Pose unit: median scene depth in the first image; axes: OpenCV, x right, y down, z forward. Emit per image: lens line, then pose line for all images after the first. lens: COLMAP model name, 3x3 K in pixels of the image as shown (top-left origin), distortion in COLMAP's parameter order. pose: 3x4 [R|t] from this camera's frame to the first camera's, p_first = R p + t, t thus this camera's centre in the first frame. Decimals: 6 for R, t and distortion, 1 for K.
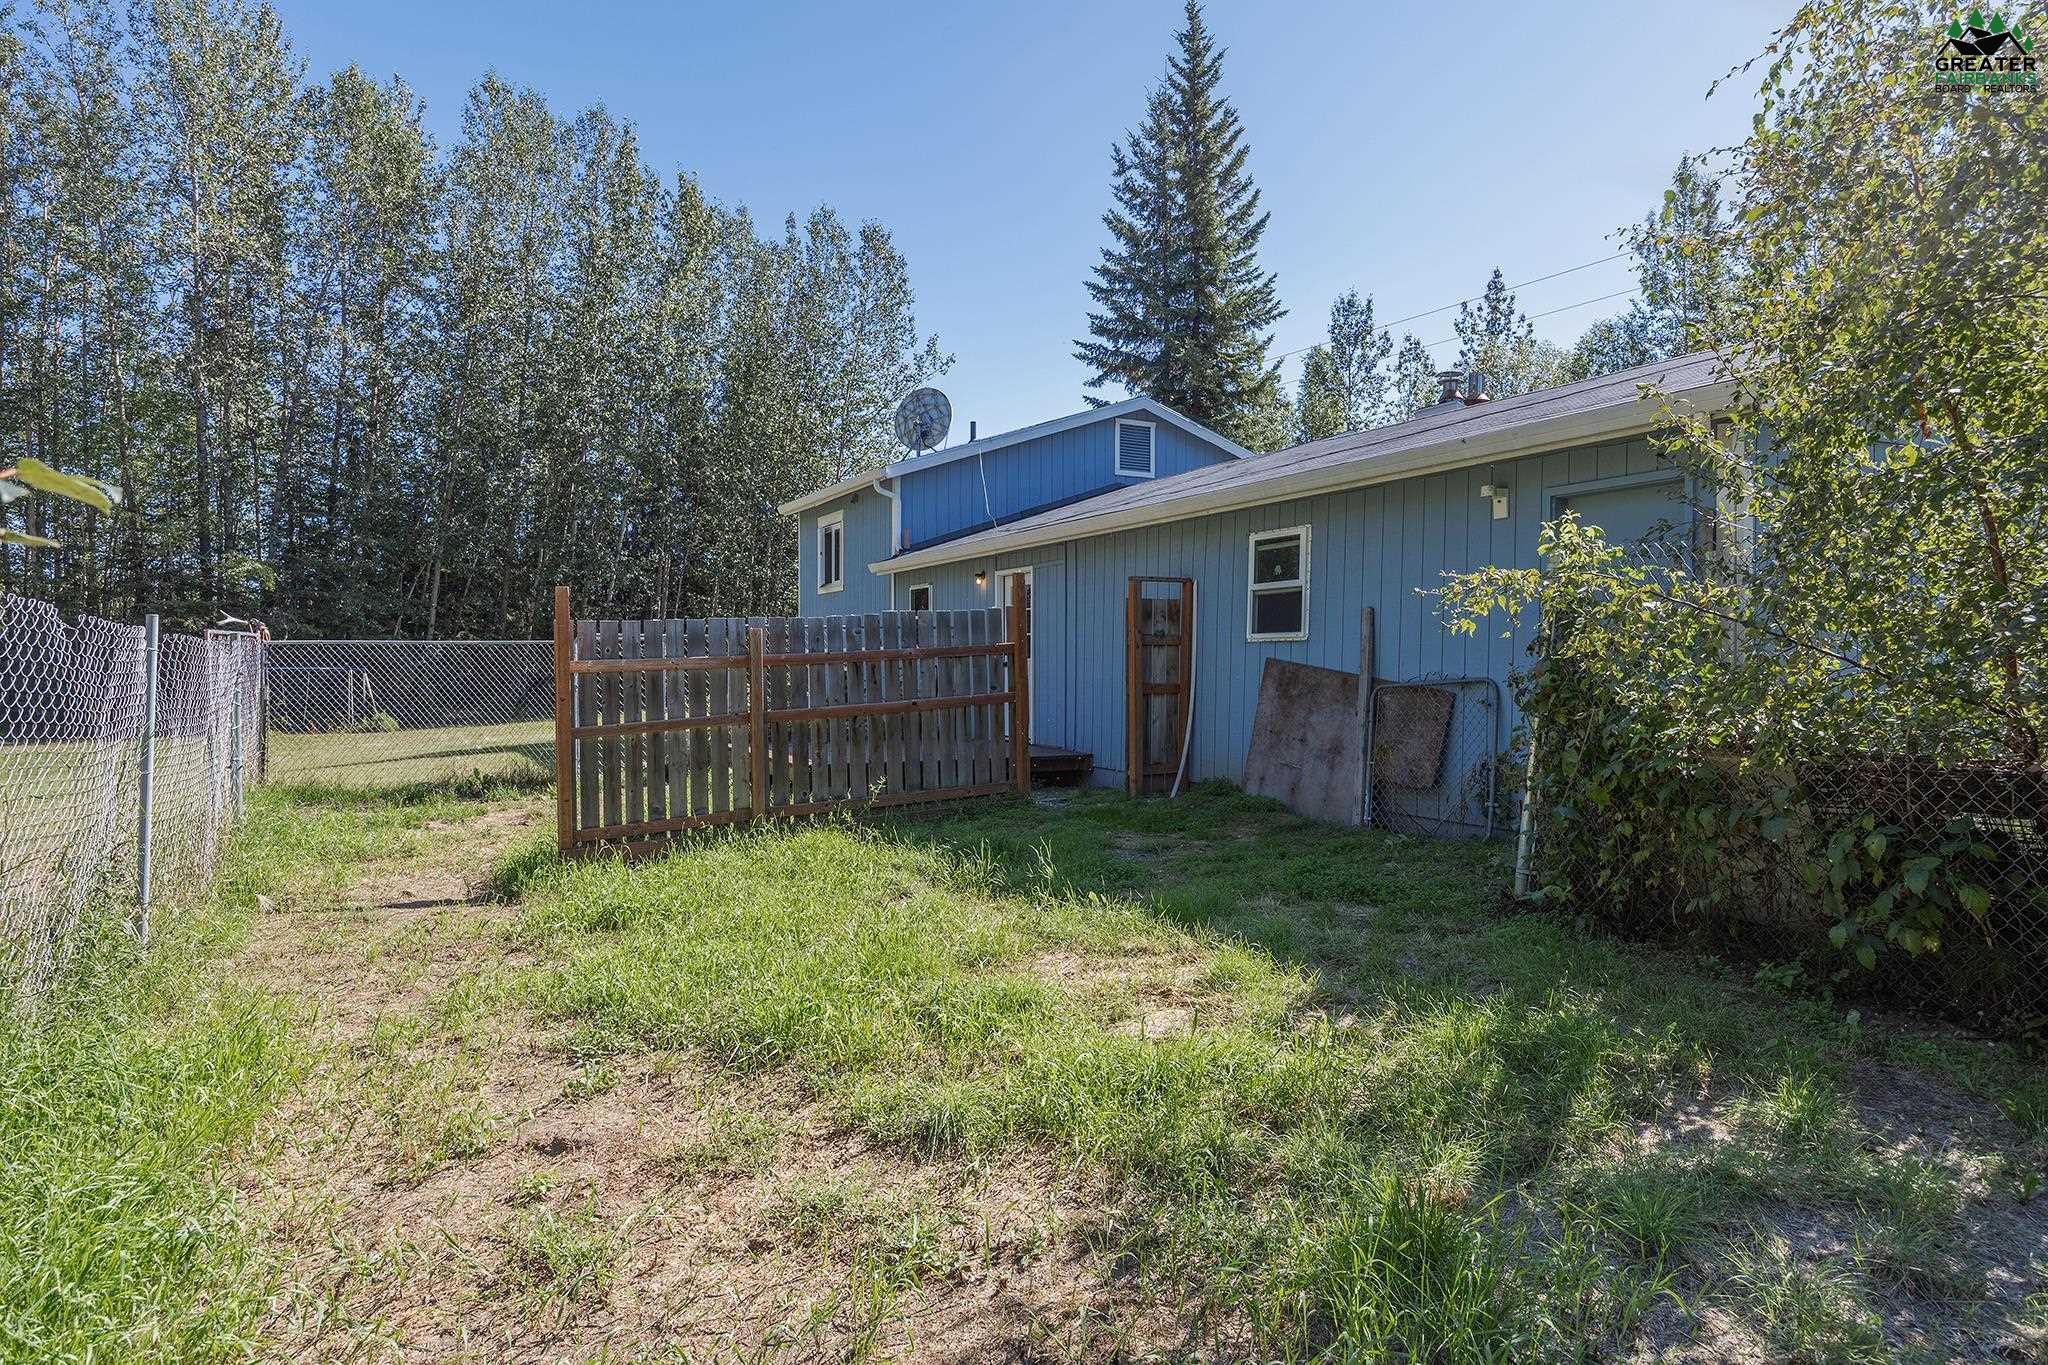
lens RADIAL K [[1210.1, 0, 1024.0], [0, 1210.1, 682.5], [0, 0, 1]] dist [-0.005660, -0.001876]
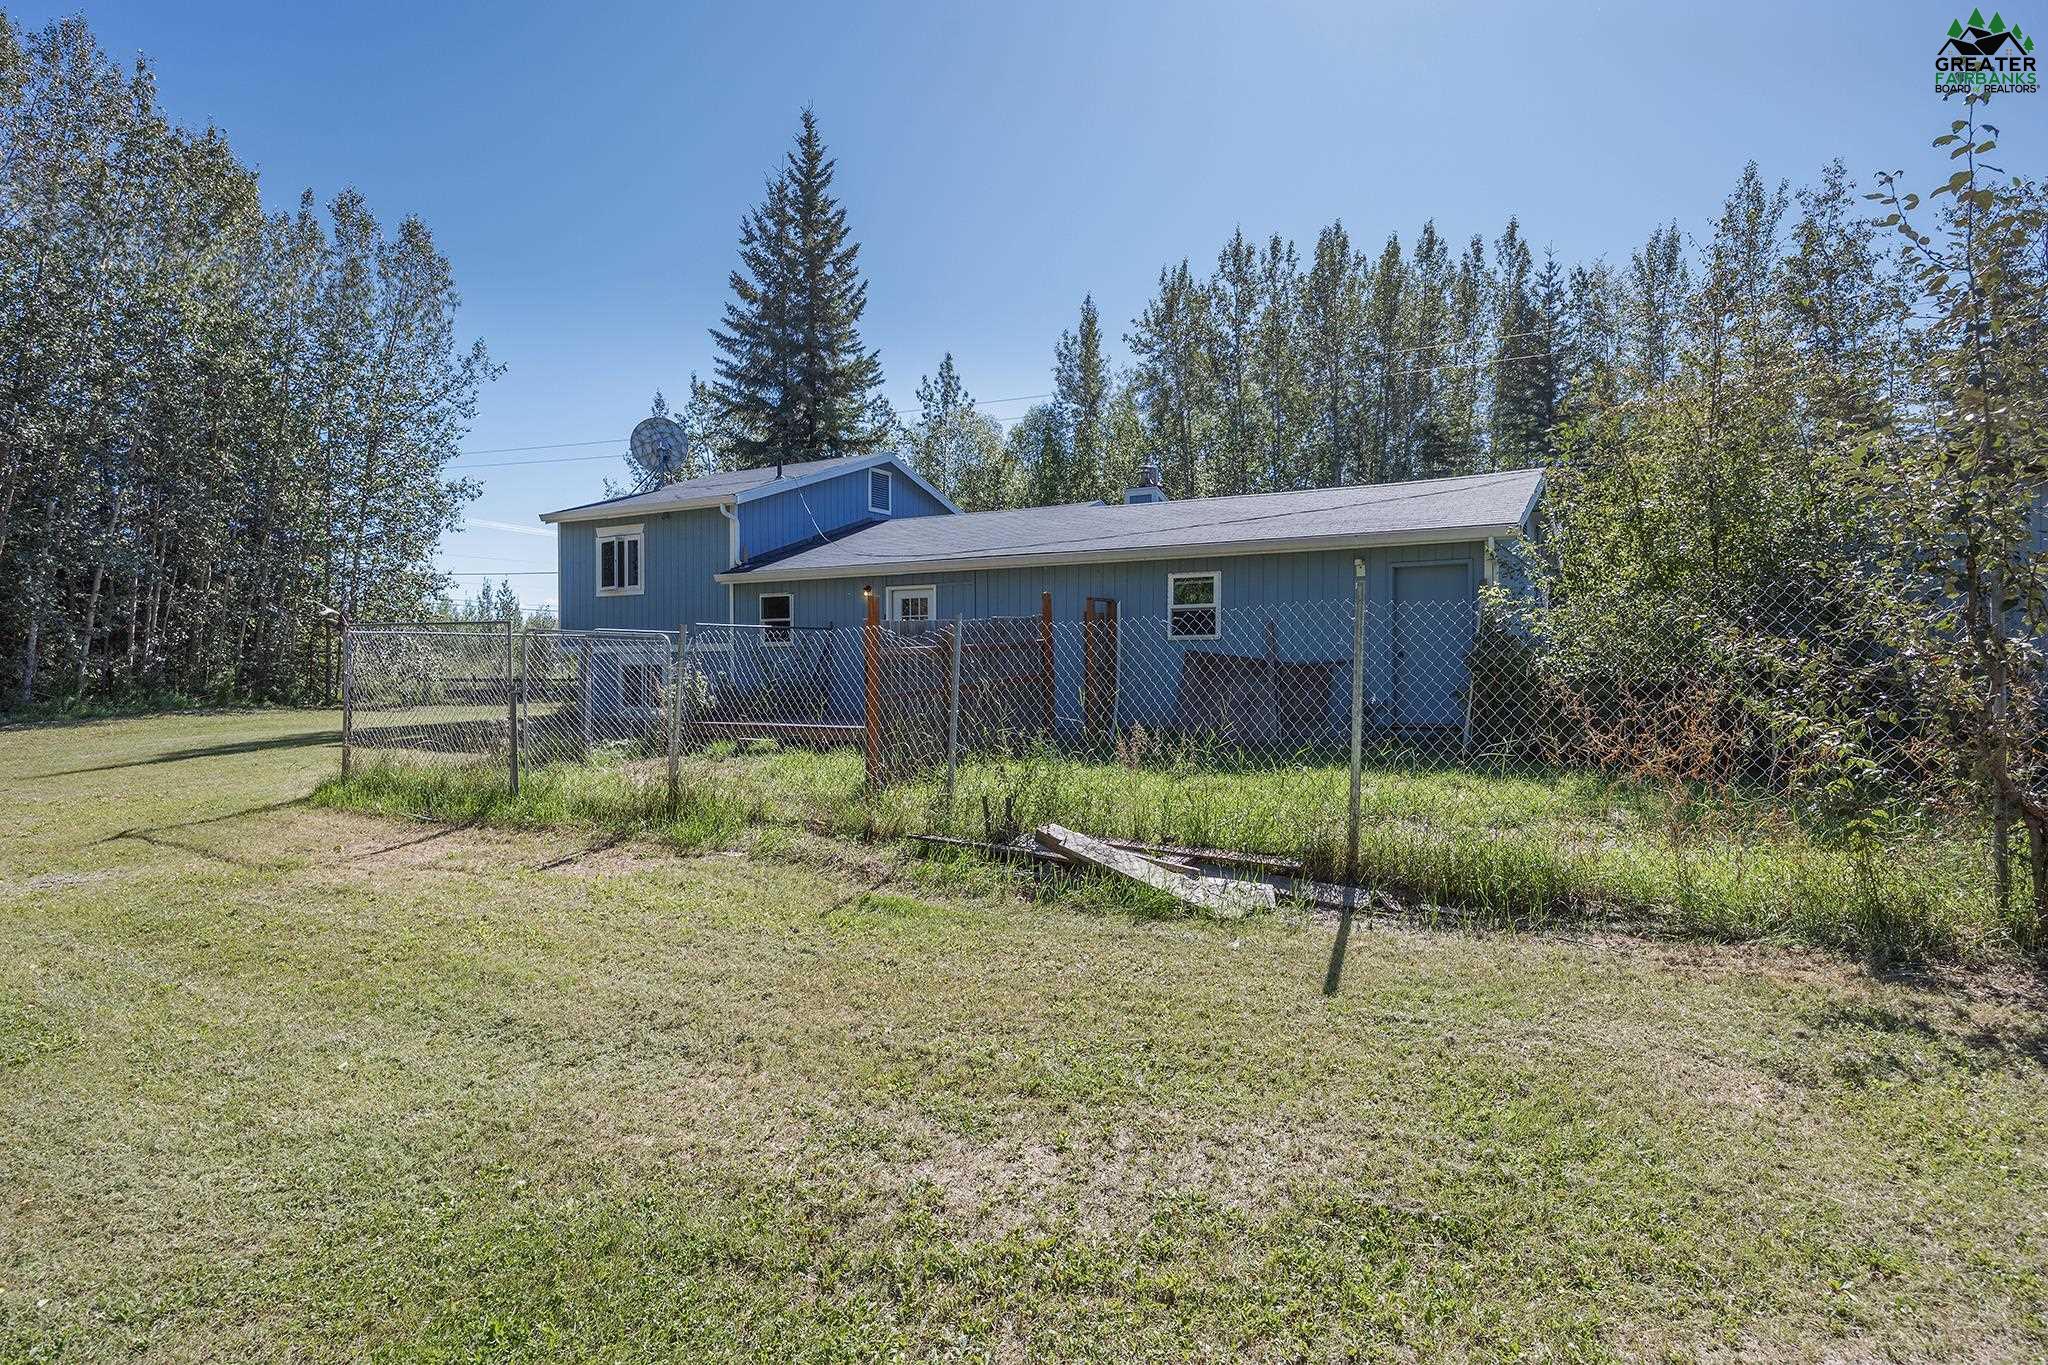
lens RADIAL K [[1131.9, 0, 1024.0], [0, 1131.9, 682.5], [0, 0, 1]] dist [-0.001556, 0.000617]
pose [[0.847330, -0.006047, 0.531033, -0.281728], [0.008721, 0.999959, -0.002529, 0.009056], [-0.530996, 0.006774, 0.847348, -0.066754]]
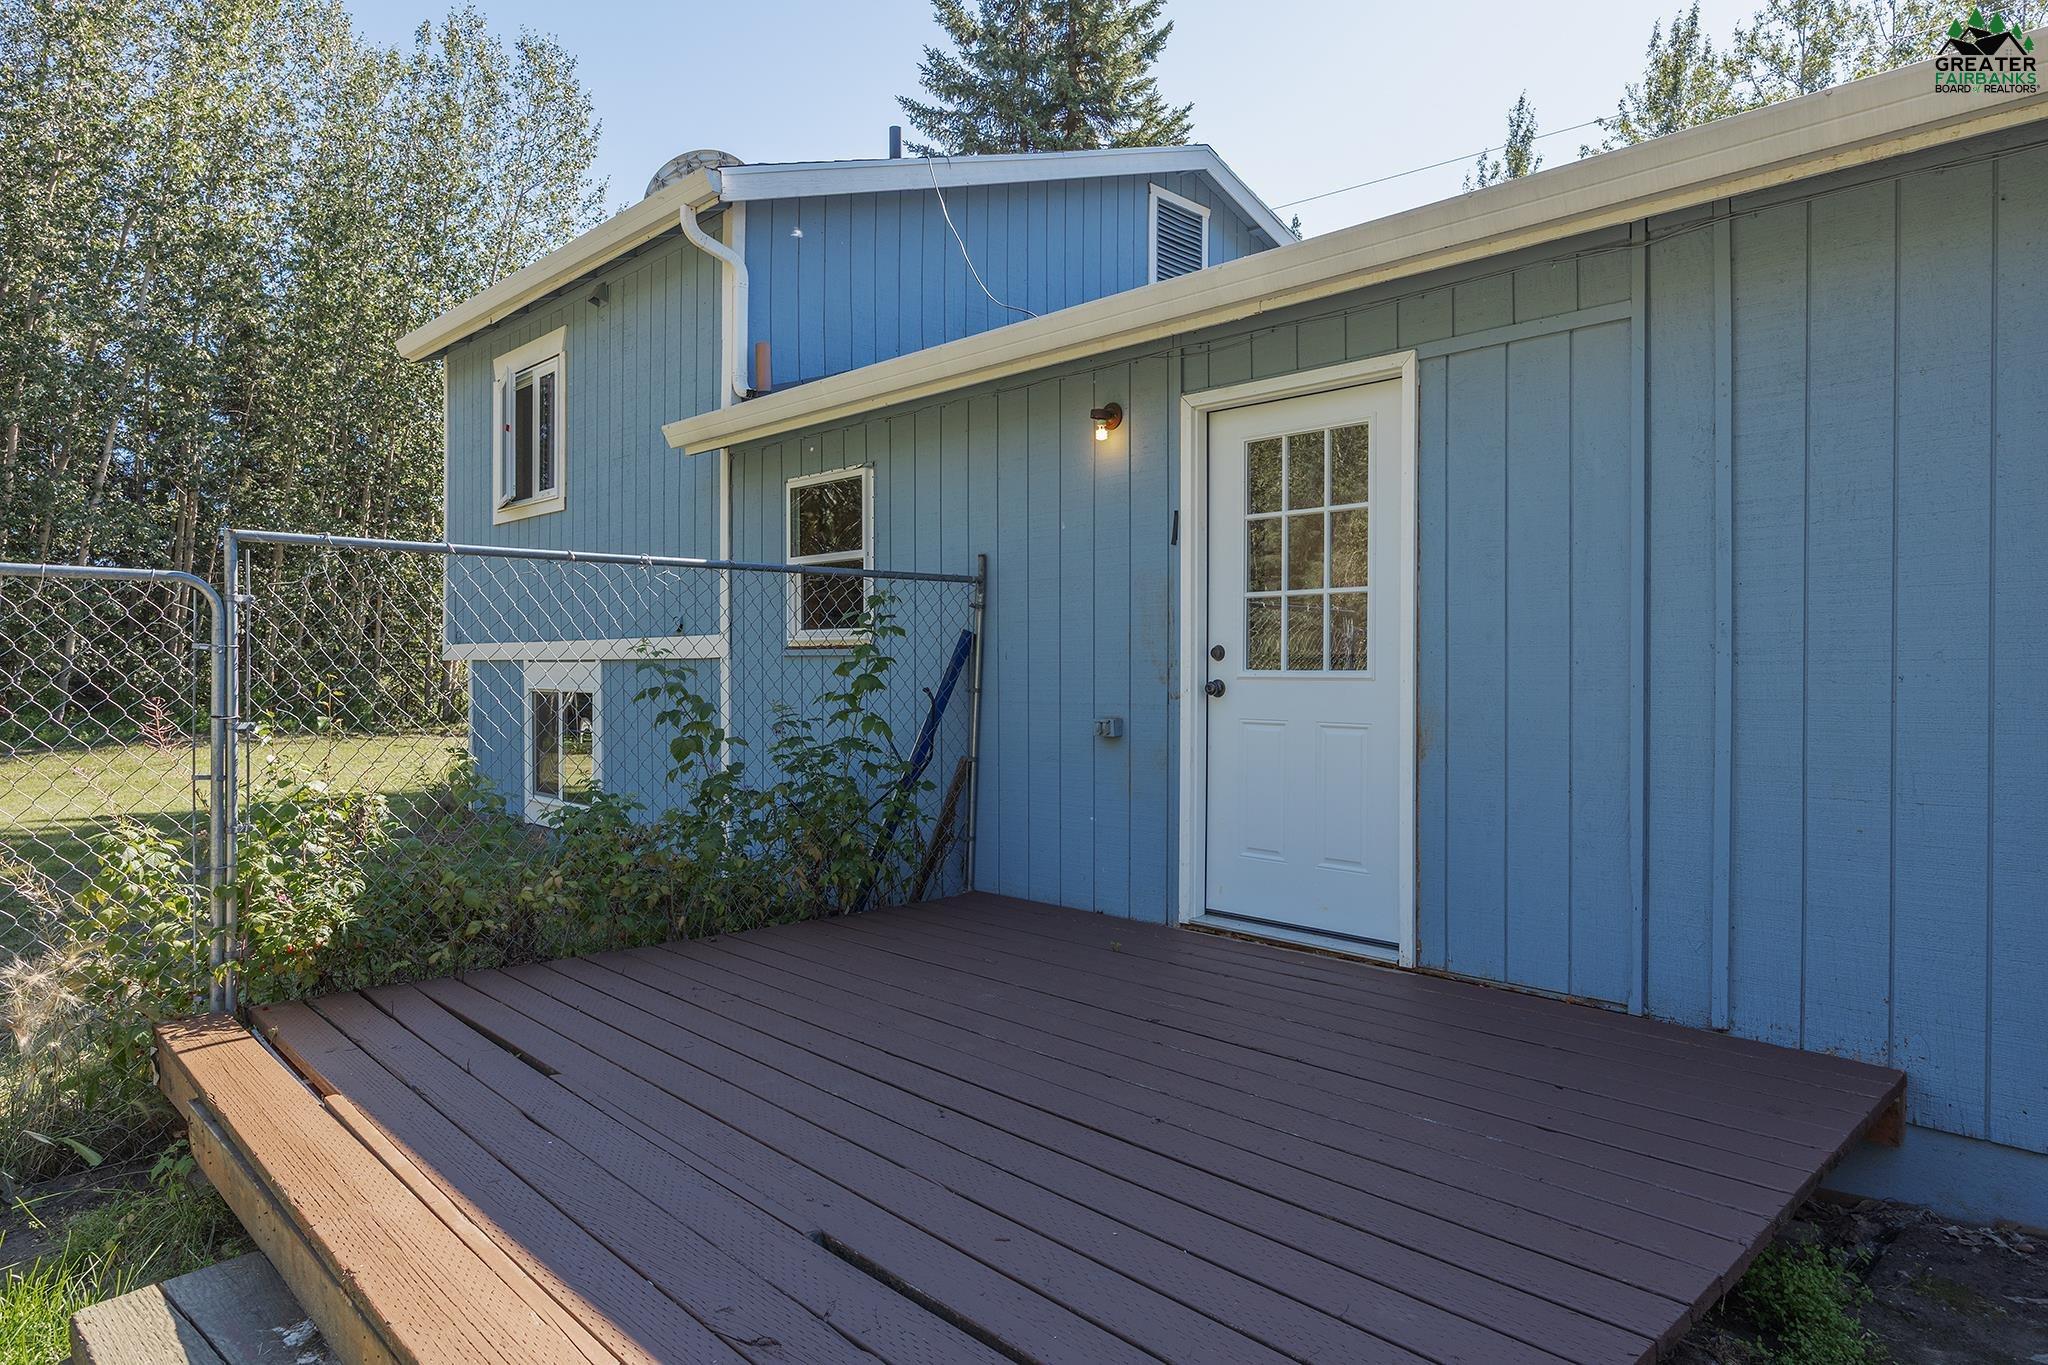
lens RADIAL K [[1215.5, 0, 1037.3], [0, 1215.5, 667.8], [0, 0, 1]] dist [-0.005748, -0.001653]
pose [[0.955933, -0.000213, 0.293586, -0.077287], [0.003754, 0.999927, -0.011499, -0.008774], [-0.293562, 0.012094, 0.955864, 0.359528]]
